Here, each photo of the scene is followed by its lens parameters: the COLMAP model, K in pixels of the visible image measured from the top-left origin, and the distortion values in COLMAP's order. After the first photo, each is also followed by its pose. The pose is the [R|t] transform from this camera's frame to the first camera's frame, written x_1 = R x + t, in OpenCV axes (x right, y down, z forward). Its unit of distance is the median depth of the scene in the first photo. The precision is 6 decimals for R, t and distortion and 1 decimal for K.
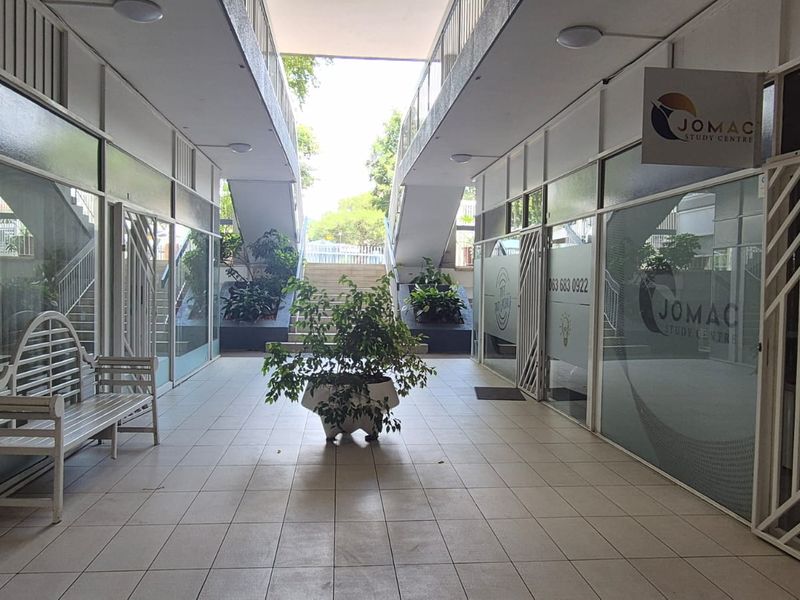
lens RADIAL K [[604.3, 0, 398.8], [0, 604.3, 298.6], [0, 0, 1]] dist [0.058365, -0.084259]
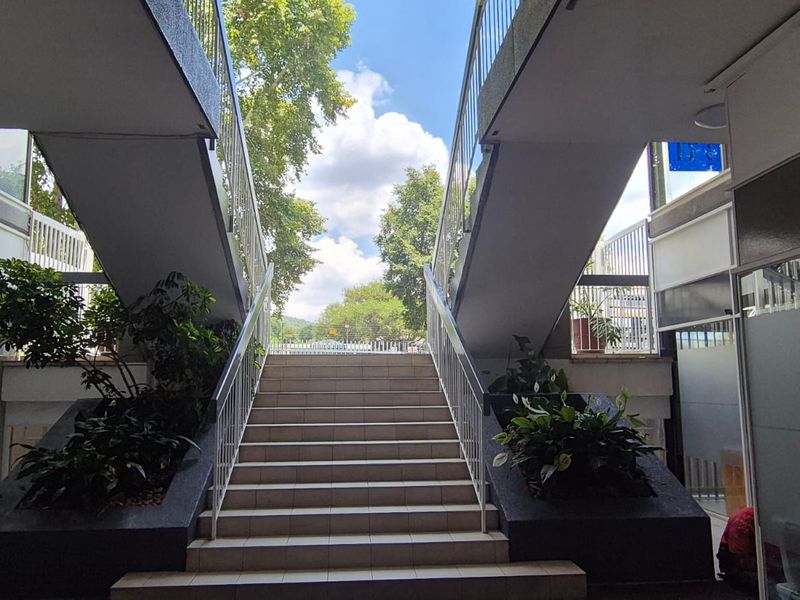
lens RADIAL K [[604.3, 0, 398.8], [0, 604.3, 298.6], [0, 0, 1]] dist [0.058365, -0.084259]
pose [[0.999522, -0.027804, -0.013494, -0.017879], [0.025107, 0.985109, -0.170087, -0.007883], [0.018023, 0.169667, 0.985337, 0.225728]]
